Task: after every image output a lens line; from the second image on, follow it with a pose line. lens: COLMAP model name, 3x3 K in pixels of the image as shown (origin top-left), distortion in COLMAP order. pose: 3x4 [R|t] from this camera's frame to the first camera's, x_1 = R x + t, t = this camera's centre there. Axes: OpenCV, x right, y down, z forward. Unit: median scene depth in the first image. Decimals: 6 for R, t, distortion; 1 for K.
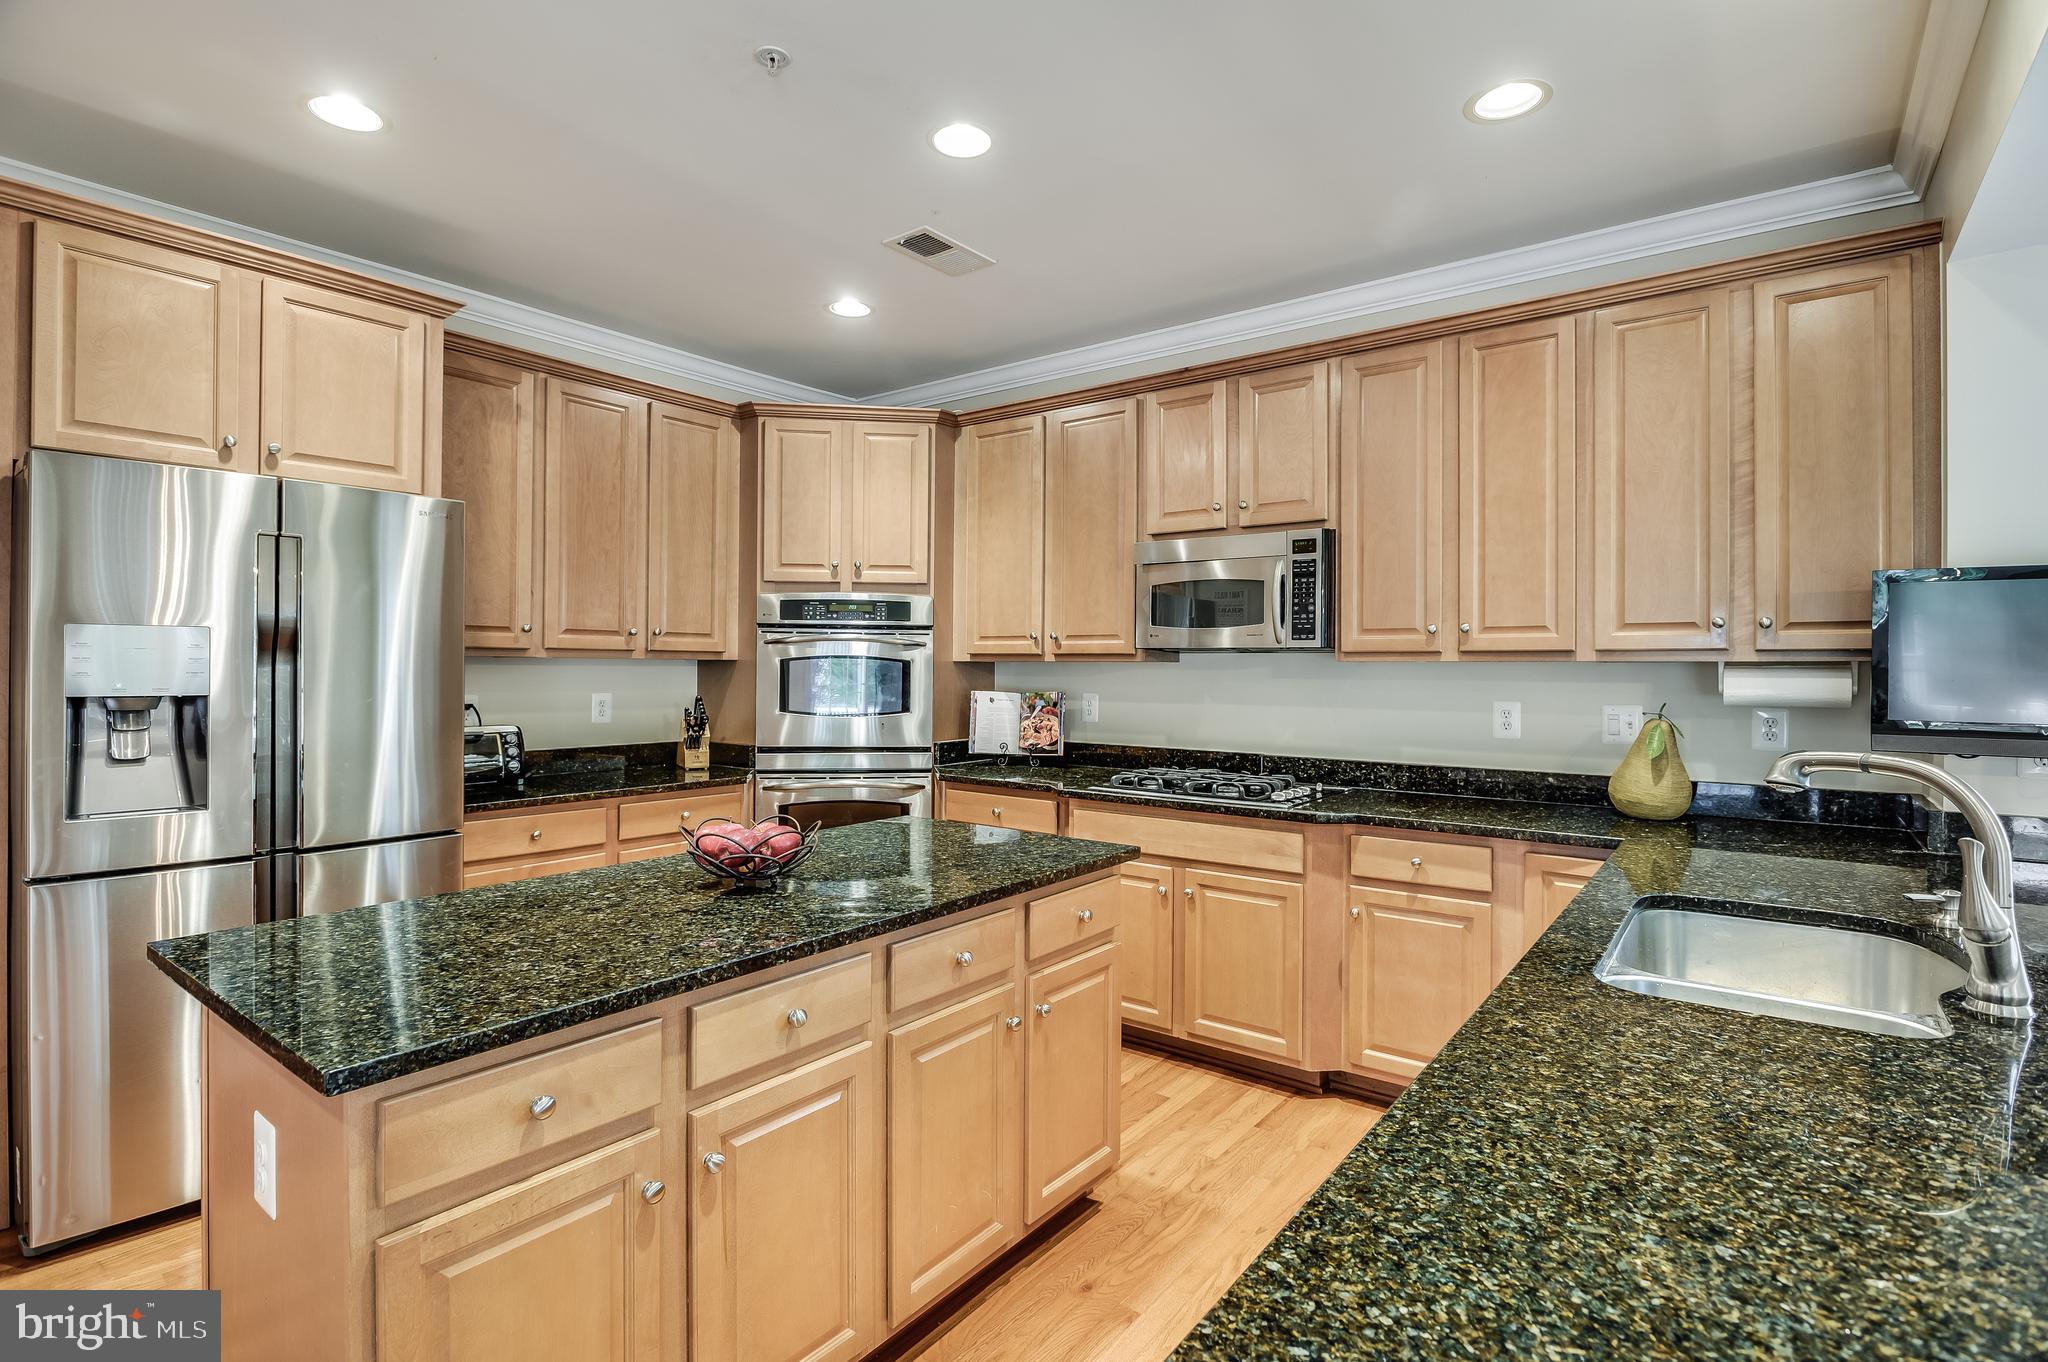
lens RADIAL K [[969.7, 0, 1037.7], [0, 969.7, 660.1], [0, 0, 1]] dist [-0.003688, -0.001623]
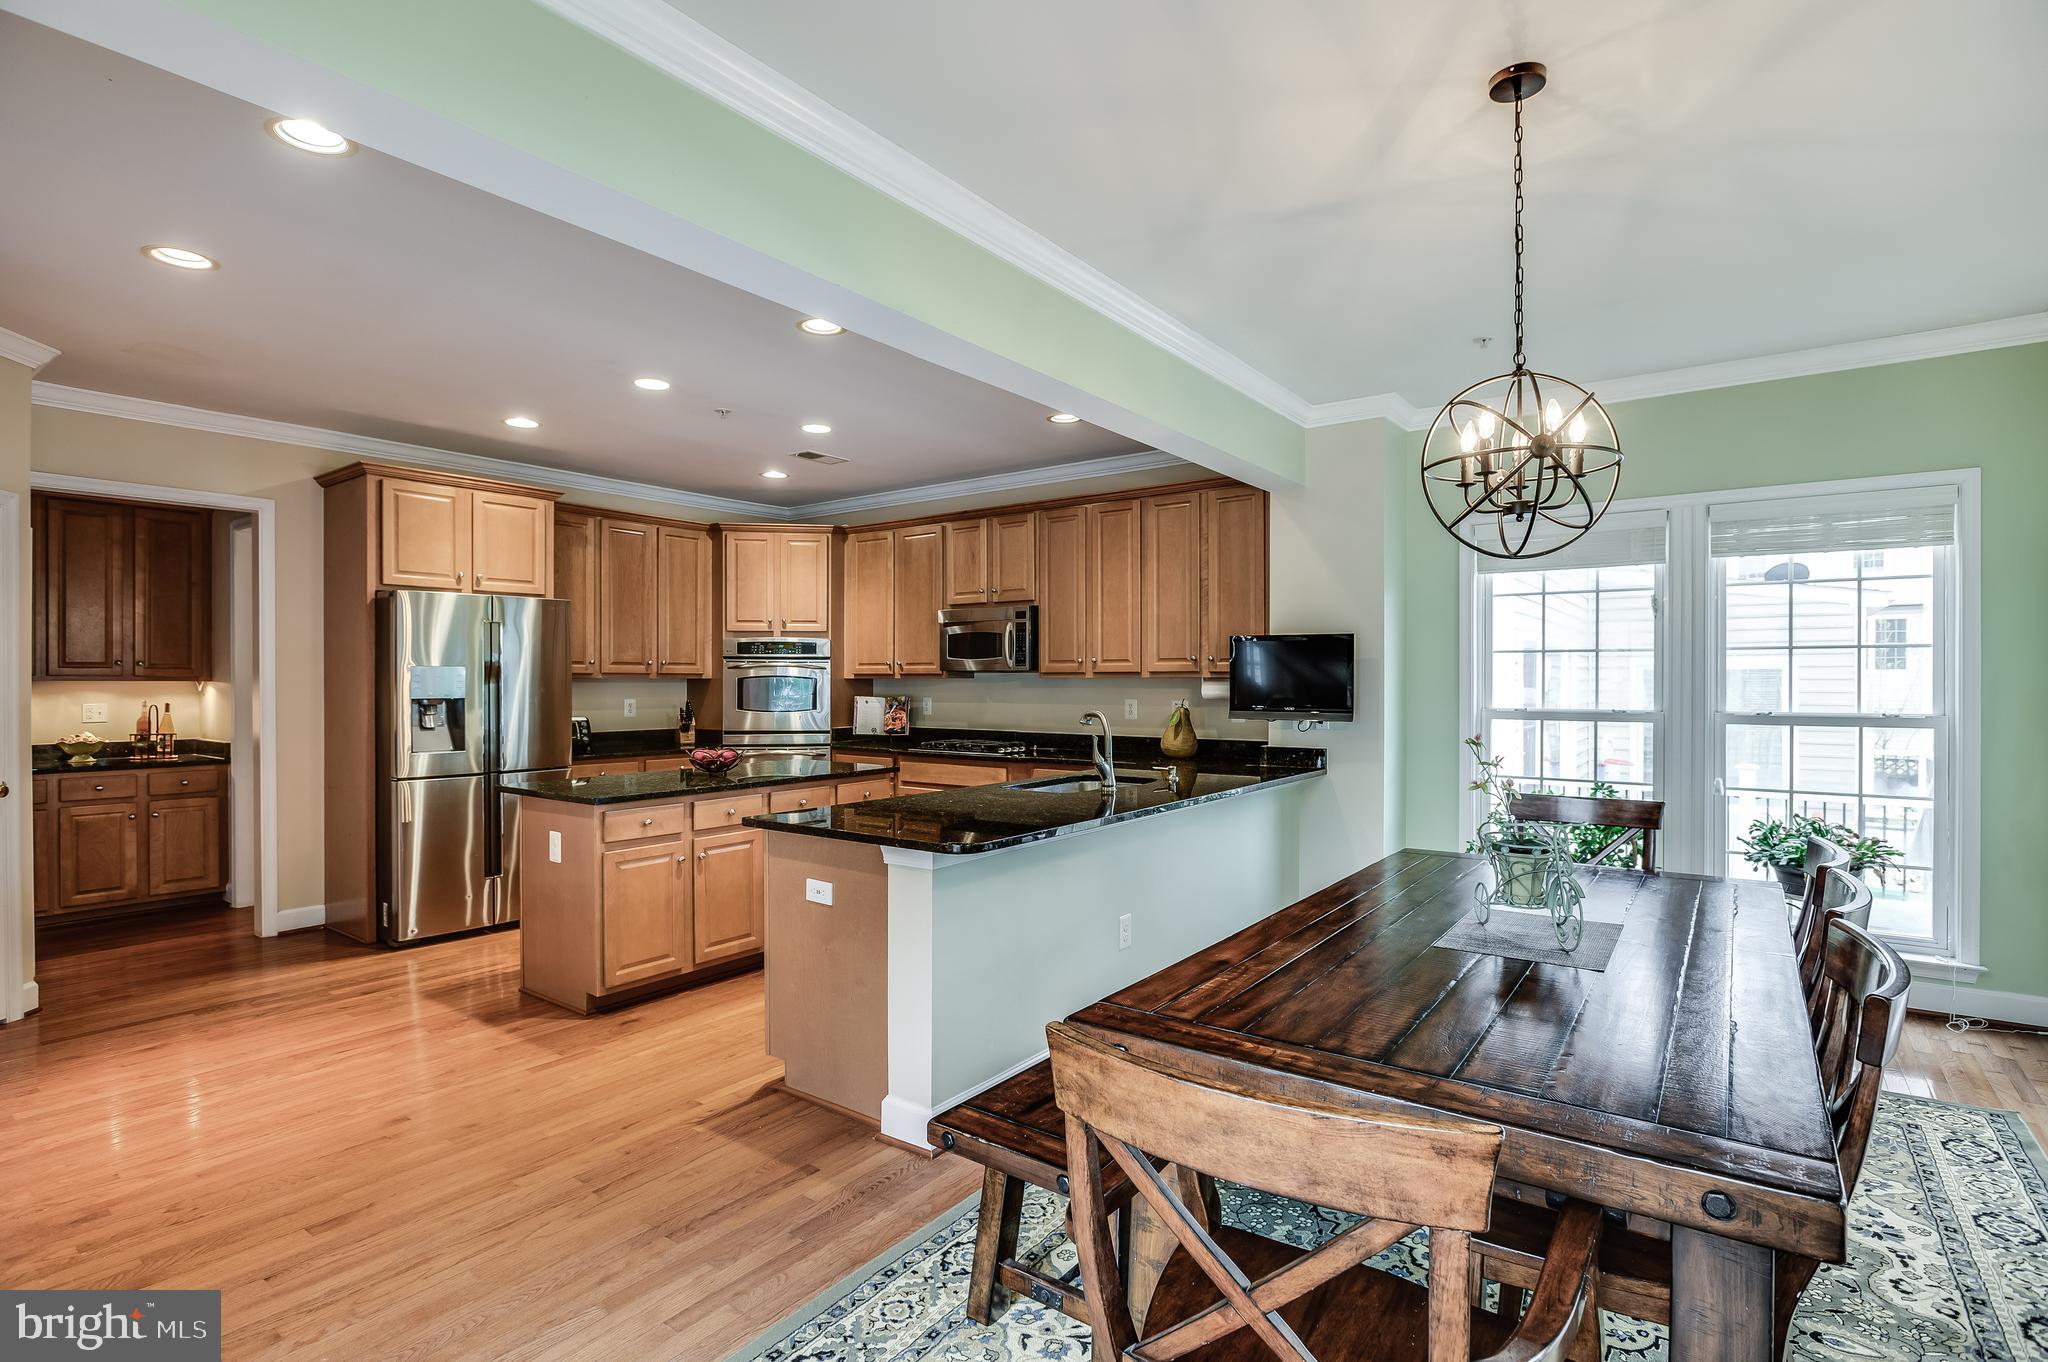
lens RADIAL K [[969.7, 0, 1024.1], [0, 969.7, 688.3], [0, 0, 1]] dist [-0.003688, -0.001623]
pose [[0.999964, -0.006589, 0.005269, 0.296854], [0.006503, 0.999846, 0.016275, -0.009931], [-0.005375, -0.016240, 0.999854, -0.911263]]
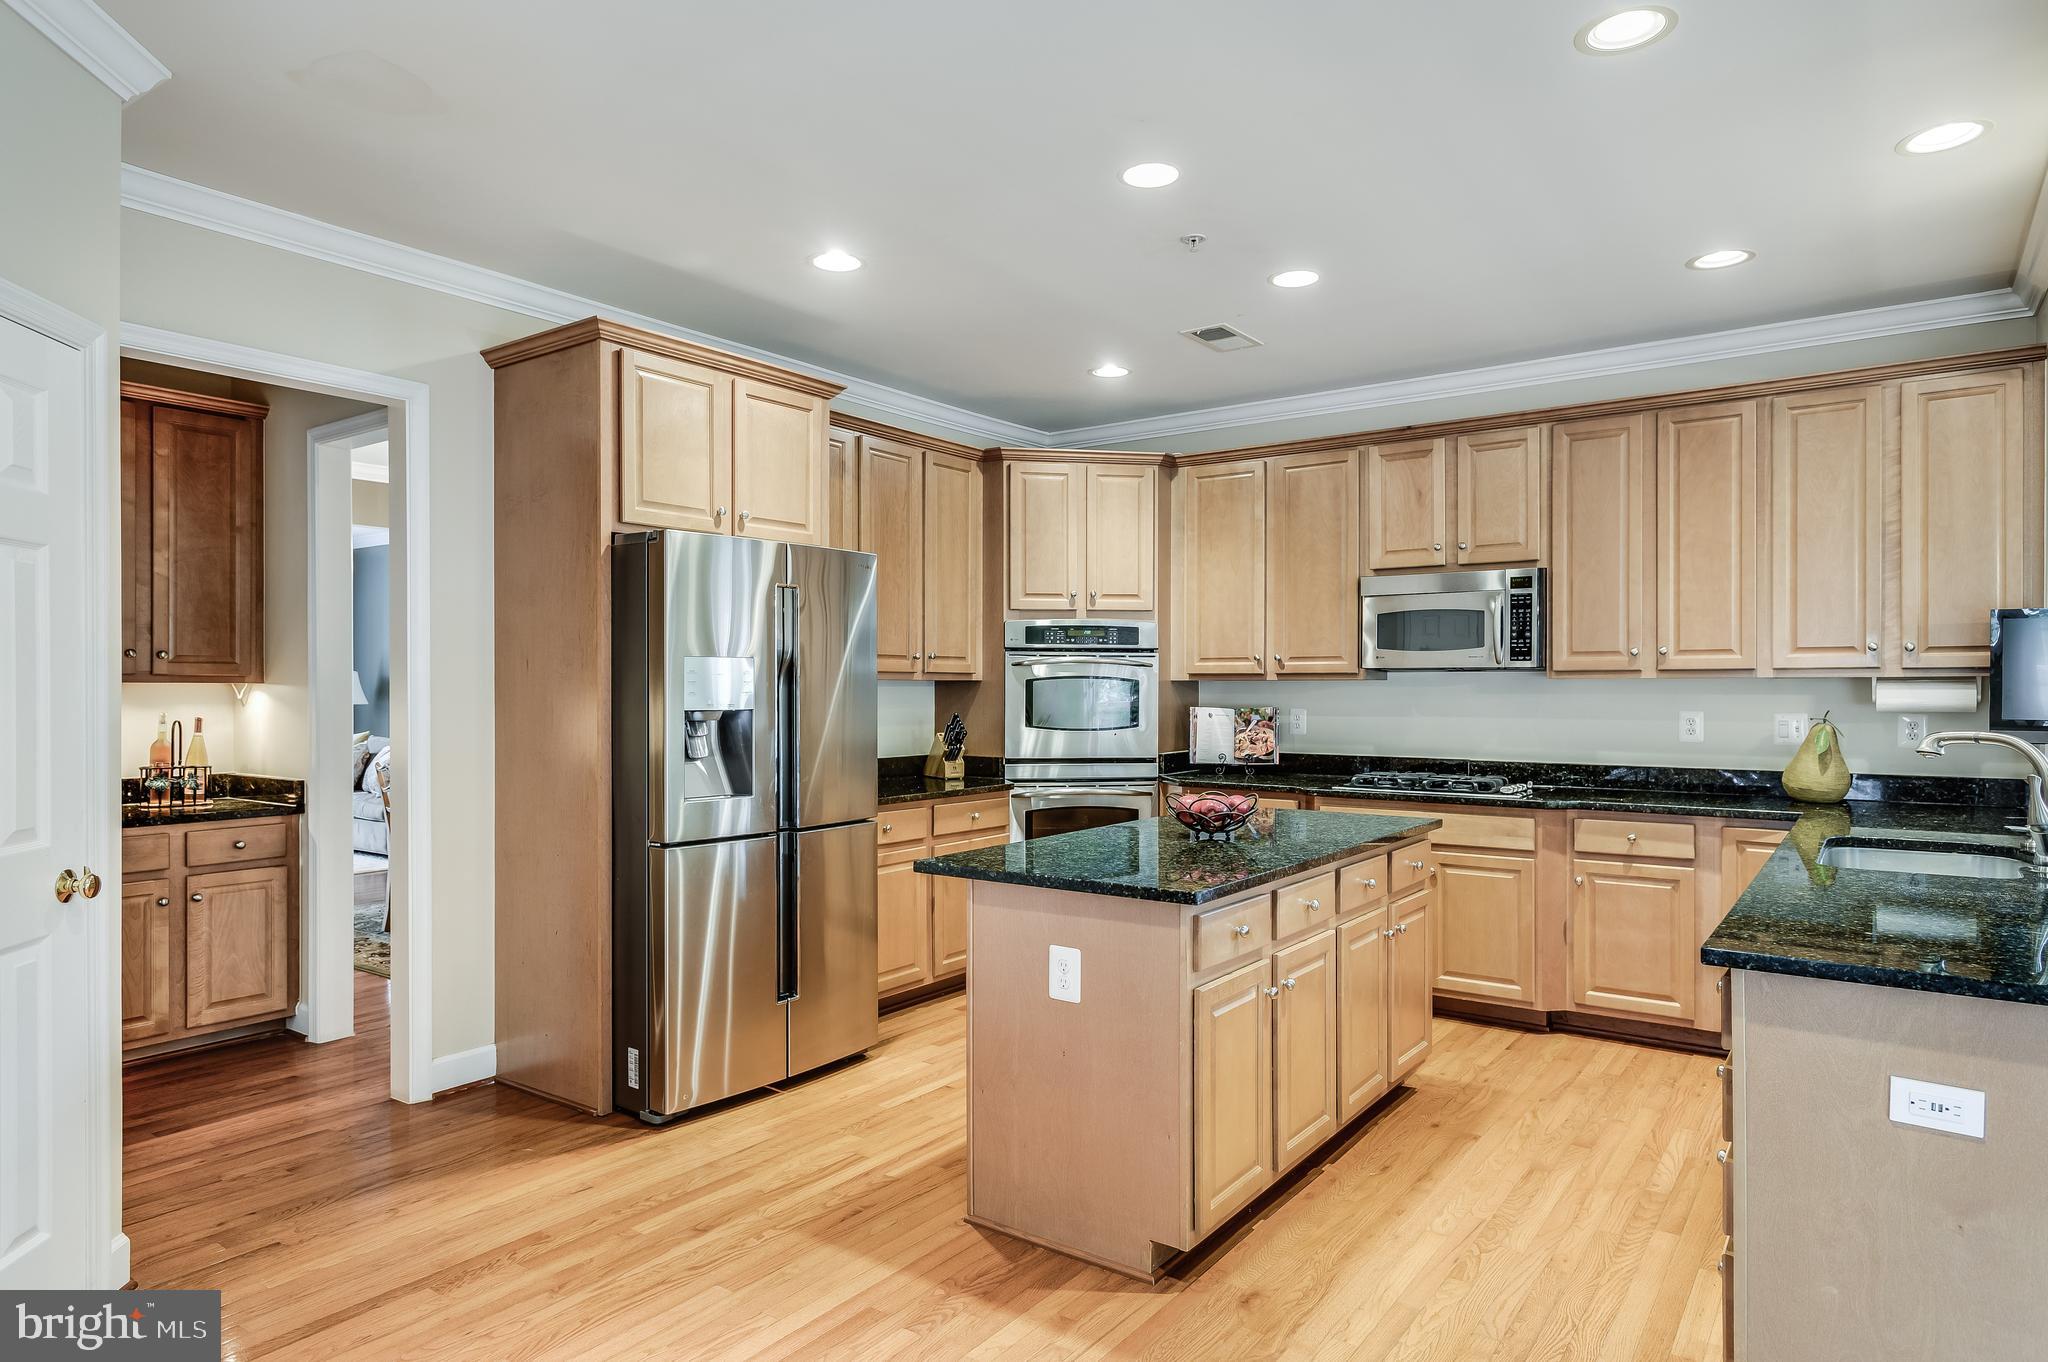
lens RADIAL K [[1187.2, 0, 1029.3], [0, 1187.2, 686.7], [0, 0, 1]] dist [0.002544, 0.007170]
pose [[0.999788, -0.005891, 0.019714, -0.393519], [0.005759, 0.999960, 0.006776, -0.002691], [-0.019753, -0.006661, 0.999783, -0.491364]]
